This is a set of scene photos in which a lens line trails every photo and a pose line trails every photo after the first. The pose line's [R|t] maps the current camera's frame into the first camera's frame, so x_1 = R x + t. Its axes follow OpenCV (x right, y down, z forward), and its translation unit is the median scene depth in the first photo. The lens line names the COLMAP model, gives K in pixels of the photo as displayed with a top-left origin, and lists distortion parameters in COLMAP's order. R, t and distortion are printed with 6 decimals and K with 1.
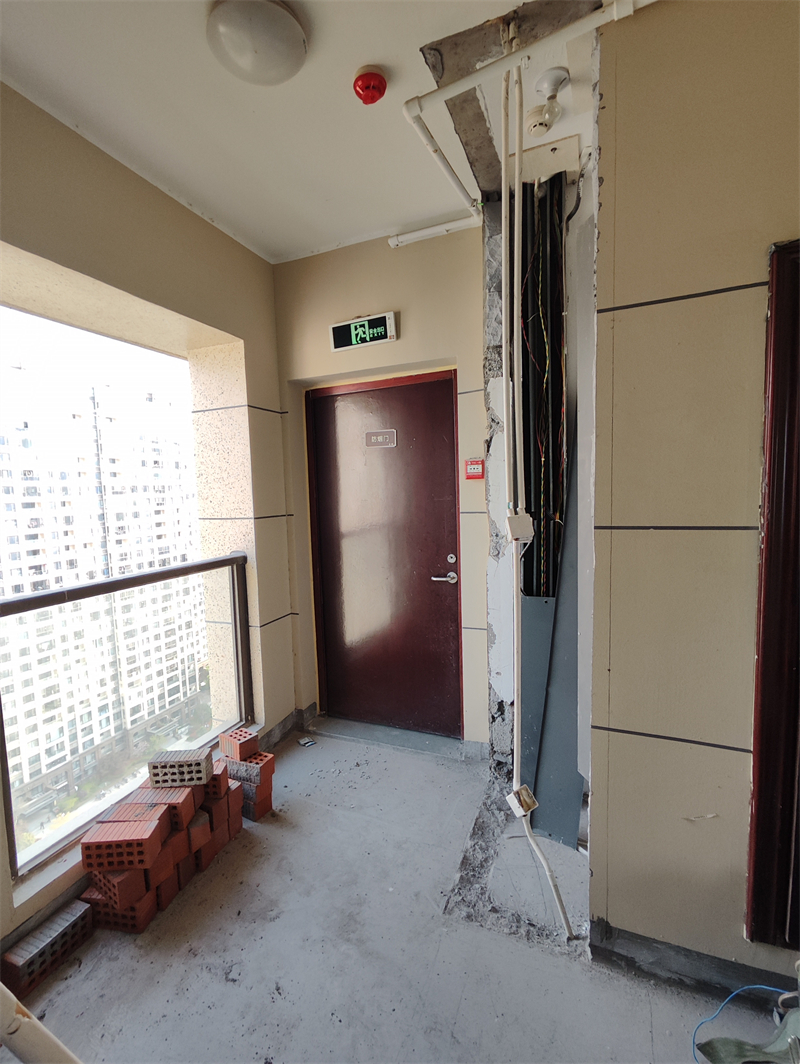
lens RADIAL K [[484.6, 0, 384.5], [0, 484.6, 532.8], [0, 0, 1]] dist [-0.003633, 0.006367]
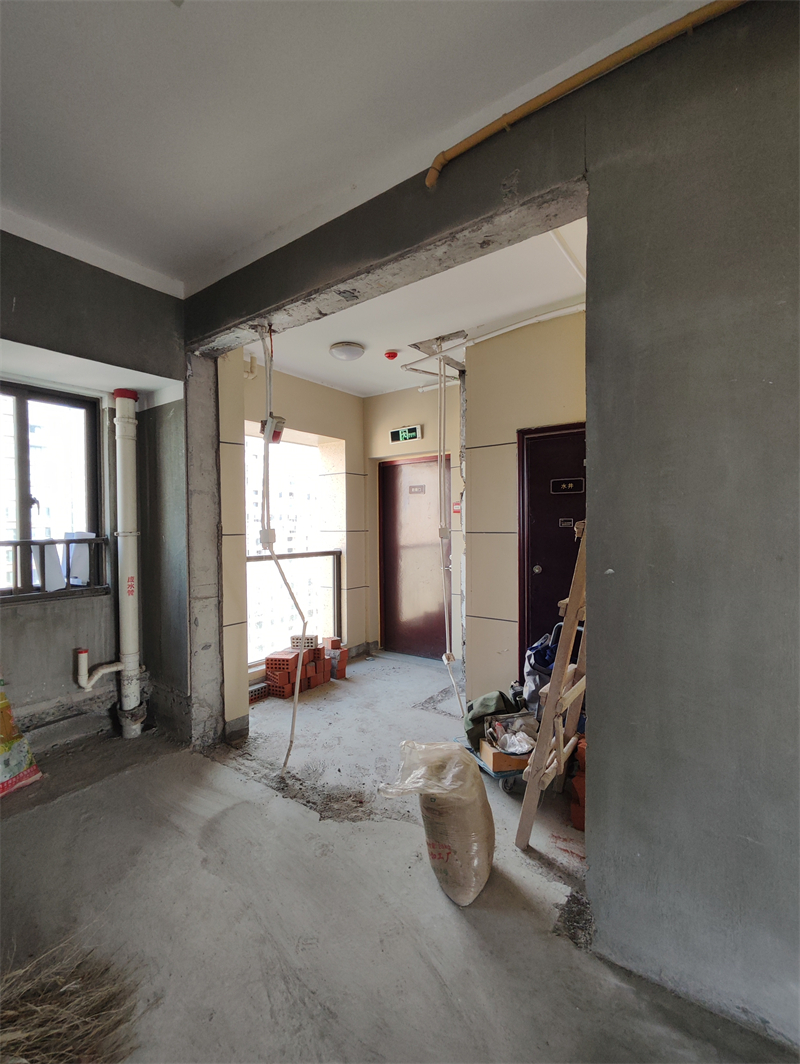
lens RADIAL K [[484.6, 0, 387.8], [0, 484.6, 532.2], [0, 0, 1]] dist [-0.003633, 0.006367]
pose [[0.971430, 0.027231, -0.235759, 0.393927], [-0.043278, 0.997065, -0.063158, 0.100447], [0.233347, 0.071557, 0.969757, -0.938596]]
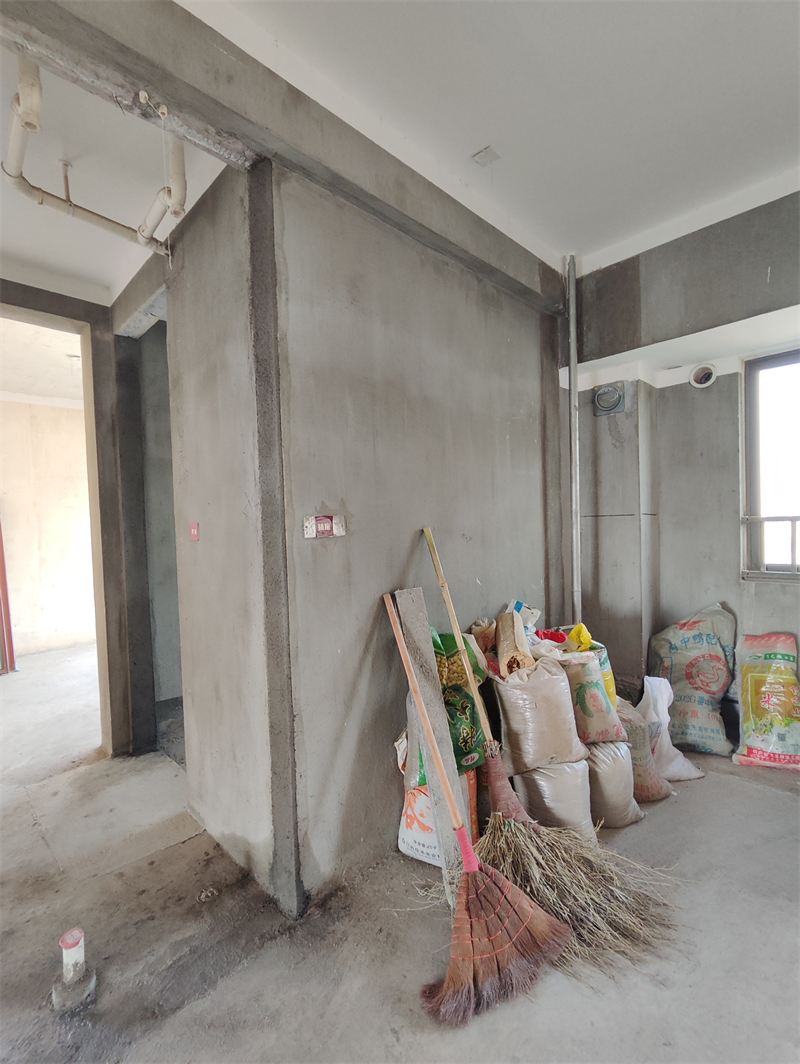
lens RADIAL K [[484.6, 0, 384.9], [0, 484.6, 535.3], [0, 0, 1]] dist [-0.003633, 0.006367]
pose [[-0.380581, 0.076003, -0.921619, 0.633447], [-0.039095, 0.994403, 0.098149, 0.060135], [0.923921, 0.073384, -0.375479, -0.494816]]
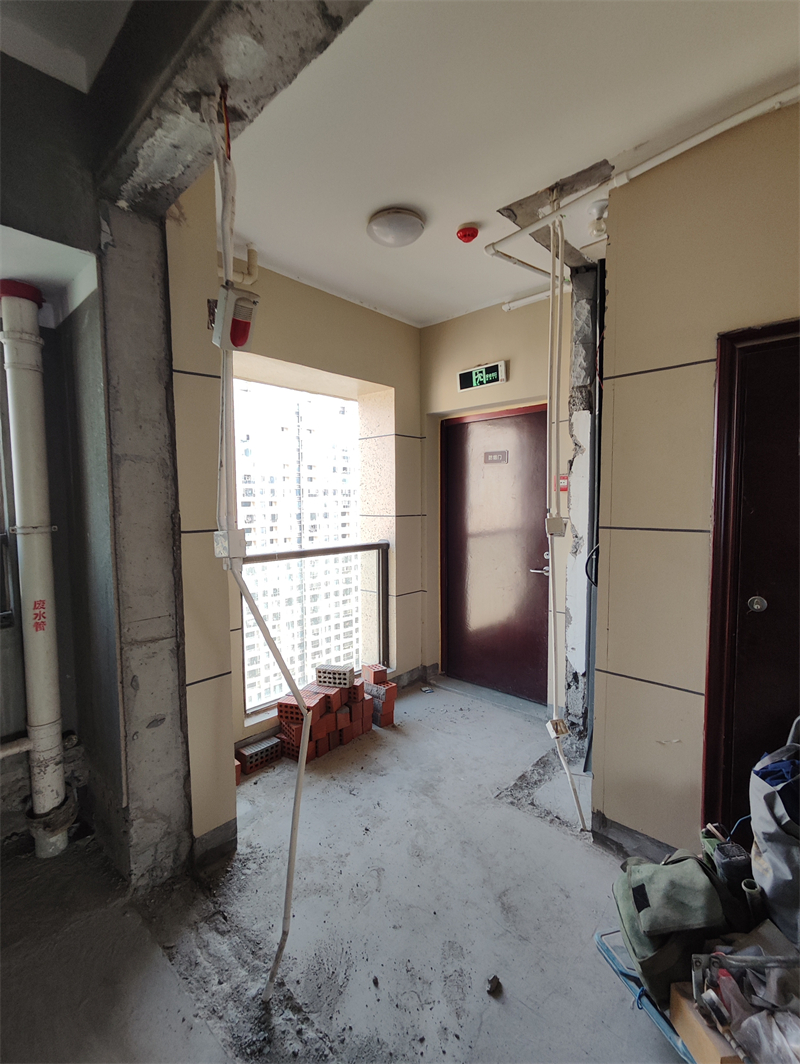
lens RADIAL K [[484.6, 0, 384.4], [0, 484.6, 532.7], [0, 0, 1]] dist [-0.003633, 0.006367]
pose [[0.937380, 0.047978, -0.344990, 0.206203], [-0.052431, 0.998618, -0.003584, 0.026036], [0.344341, 0.021448, 0.938600, -0.346971]]
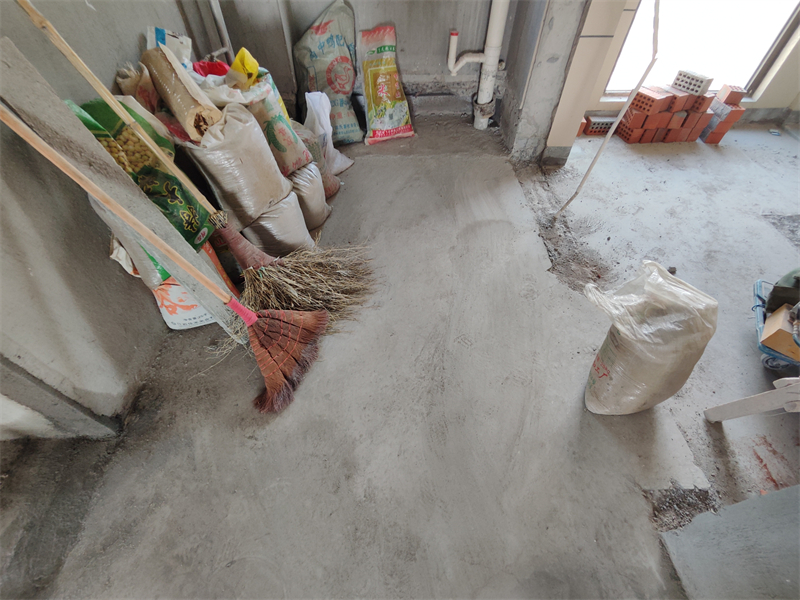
lens RADIAL K [[364.4, 0, 401.9], [0, 364.4, 313.8], [0, 0, 1]] dist [-0.003633, 0.006367]
pose [[0.420095, 0.727025, -0.543098, 0.429742], [-0.099504, 0.631762, 0.768749, 0.082101], [0.902008, -0.268908, 0.337742, -0.579529]]
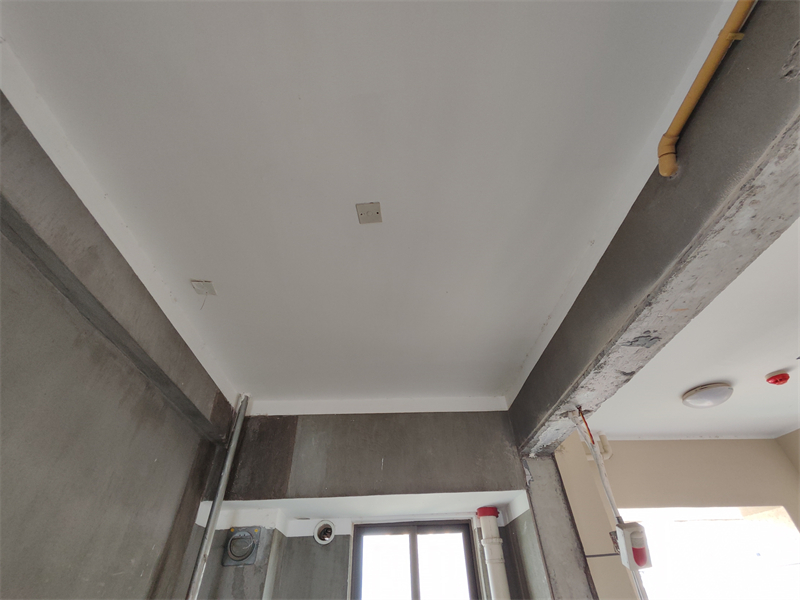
lens RADIAL K [[364.4, 0, 400.4], [0, 364.4, 309.7], [0, 0, 1]] dist [-0.003633, 0.006367]
pose [[0.433643, -0.559989, -0.705950, 0.335473], [-0.064734, 0.762060, -0.644262, -0.085658], [0.898756, 0.325079, 0.294212, -0.559026]]
